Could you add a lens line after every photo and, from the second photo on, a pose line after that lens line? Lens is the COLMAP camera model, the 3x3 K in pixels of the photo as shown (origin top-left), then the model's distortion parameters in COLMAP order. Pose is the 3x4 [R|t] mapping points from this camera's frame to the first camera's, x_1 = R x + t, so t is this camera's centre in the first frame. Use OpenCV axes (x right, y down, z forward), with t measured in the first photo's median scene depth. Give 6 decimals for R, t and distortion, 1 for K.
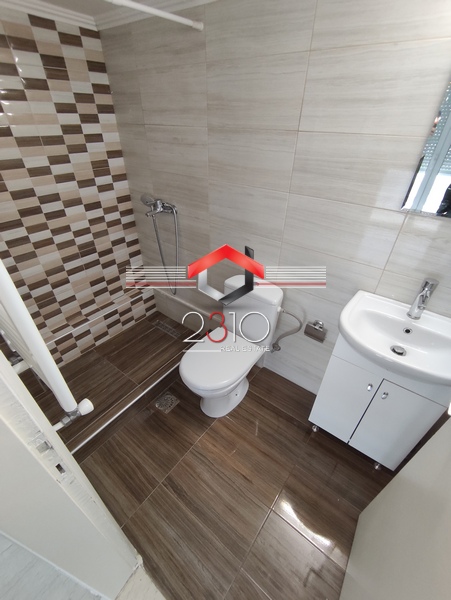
lens RADIAL K [[265.6, 0, 225.3], [0, 265.6, 300.2], [0, 0, 1]] dist [-0.003230, 0.001708]
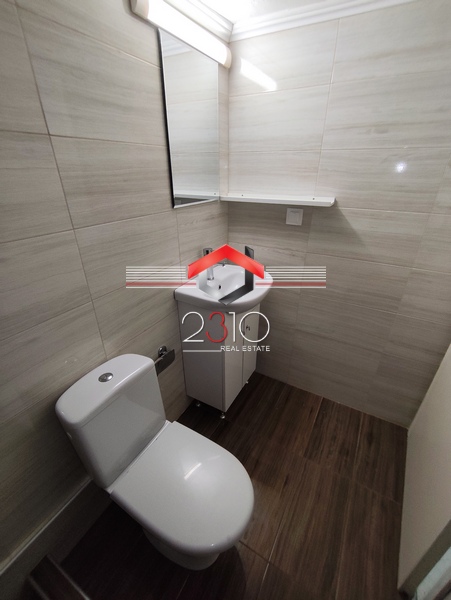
lens RADIAL K [[265.6, 0, 223.6], [0, 265.6, 305.4], [0, 0, 1]] dist [-0.003230, 0.001708]
pose [[-0.130044, -0.462681, 0.876935, -0.383725], [0.571248, 0.687939, 0.447677, -0.292574], [-0.810410, 0.559165, 0.174843, 0.565374]]
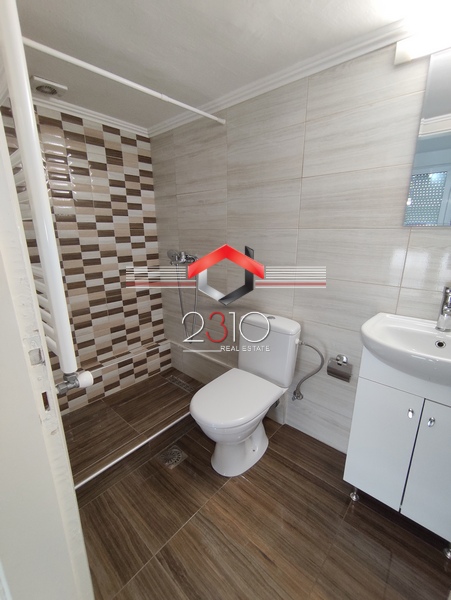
lens RADIAL K [[265.6, 0, 225.9], [0, 265.6, 297.0], [0, 0, 1]] dist [-0.003230, 0.001708]
pose [[0.997312, 0.001367, -0.073253, 0.015477], [-0.026676, 0.937970, -0.345689, 0.209942], [0.068237, 0.346714, 0.935486, 0.031054]]
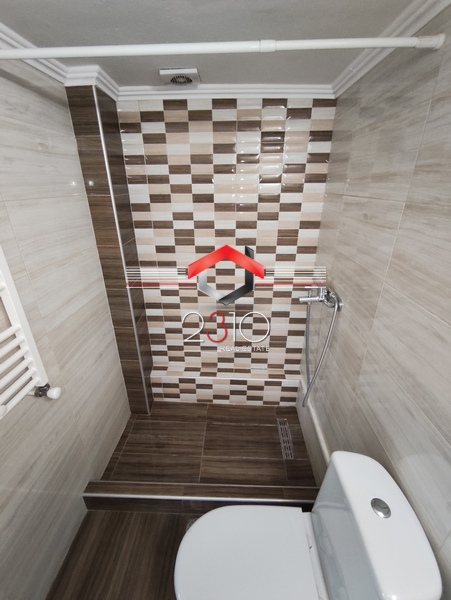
lens RADIAL K [[265.6, 0, 225.0], [0, 265.6, 303.0], [0, 0, 1]] dist [-0.003230, 0.001708]
pose [[0.580557, 0.325112, -0.746496, 0.180481], [-0.458160, 0.888344, 0.030573, -0.264949], [0.673084, 0.324265, 0.664688, 0.378150]]
